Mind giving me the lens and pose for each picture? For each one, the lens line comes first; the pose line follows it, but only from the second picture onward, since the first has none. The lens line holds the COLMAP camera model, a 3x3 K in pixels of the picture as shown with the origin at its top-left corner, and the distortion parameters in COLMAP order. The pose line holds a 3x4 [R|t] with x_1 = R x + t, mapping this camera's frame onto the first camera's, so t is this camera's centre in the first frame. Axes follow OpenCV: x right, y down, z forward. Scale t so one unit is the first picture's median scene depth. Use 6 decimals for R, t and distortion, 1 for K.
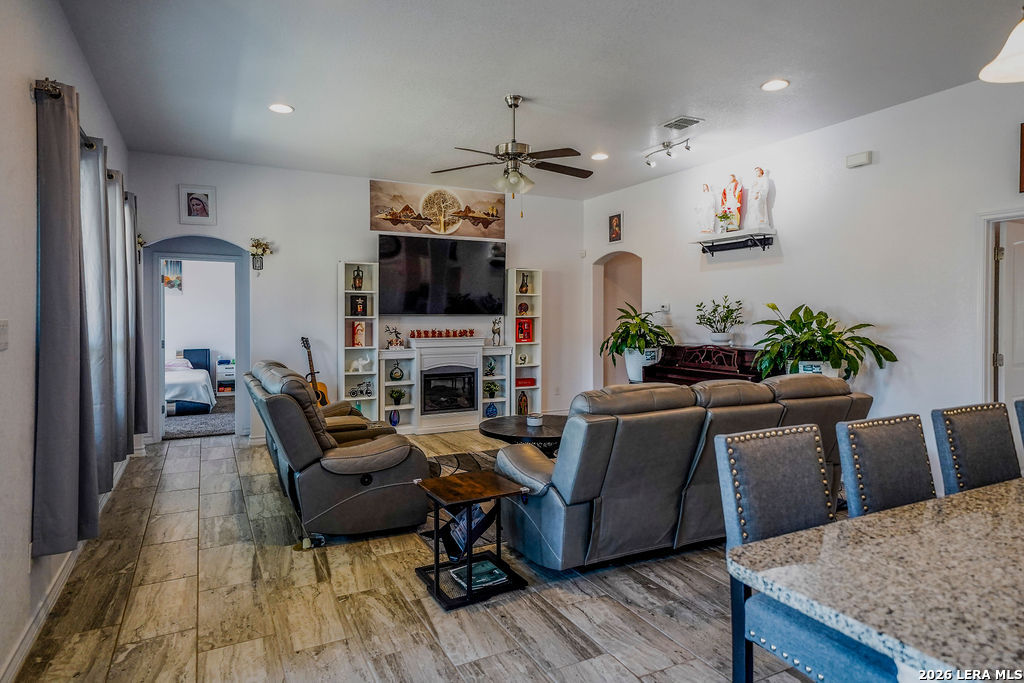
lens RADIAL K [[579.1, 0, 507.8], [0, 579.1, 337.8], [0, 0, 1]] dist [-0.003710, 0.000780]
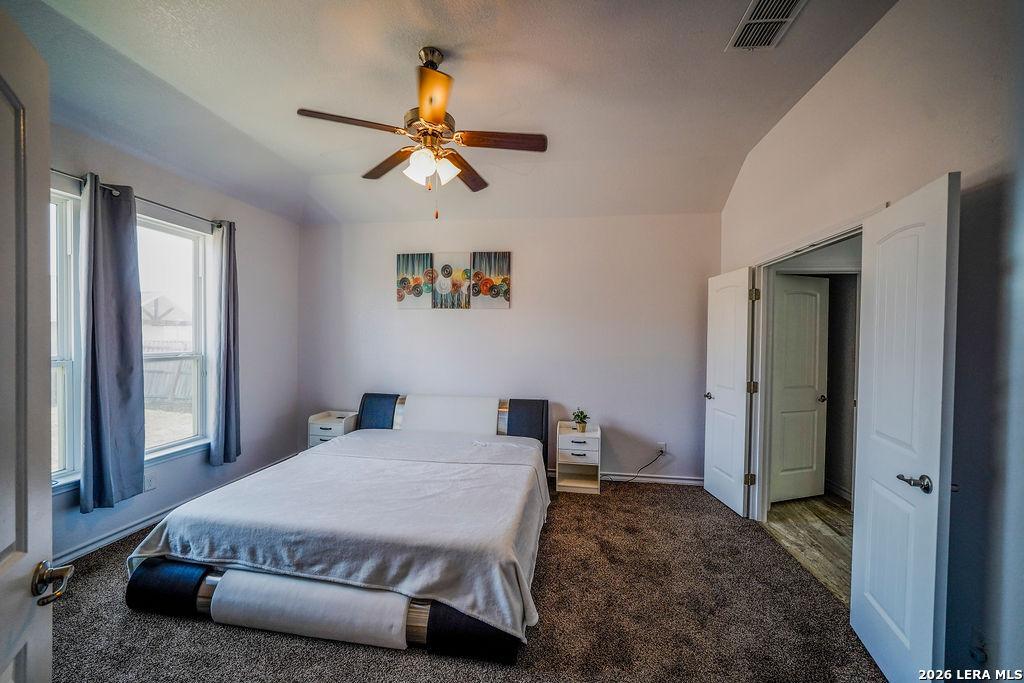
lens RADIAL K [[379.9, 0, 507.9], [0, 379.9, 342.2], [0, 0, 1]] dist [-0.011096, -0.000164]
pose [[0.807296, 0.010065, -0.590061, -0.962949], [-0.028666, 0.999343, -0.022174, -0.086389], [0.589451, 0.034816, 0.807054, 1.981214]]
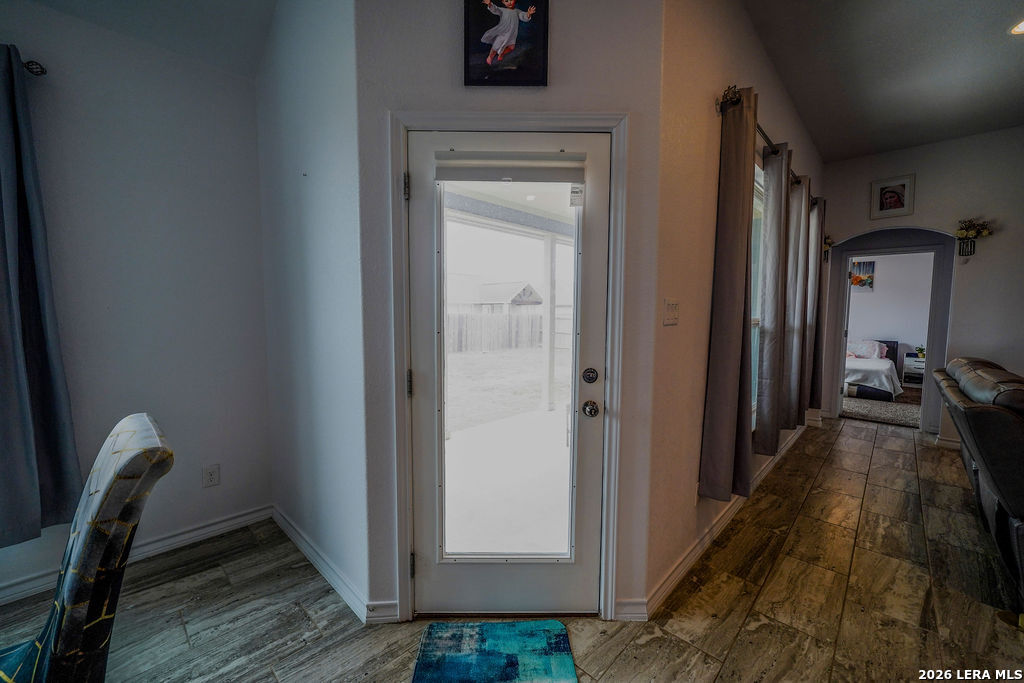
lens RADIAL K [[420.8, 0, 513.2], [0, 420.8, 337.1], [0, 0, 1]] dist [0.001193, 0.002475]
pose [[0.341453, 0.061204, -0.937904, -0.076919], [-0.042496, 0.997862, 0.049646, 0.007944], [0.938938, 0.022905, 0.343324, 0.182877]]
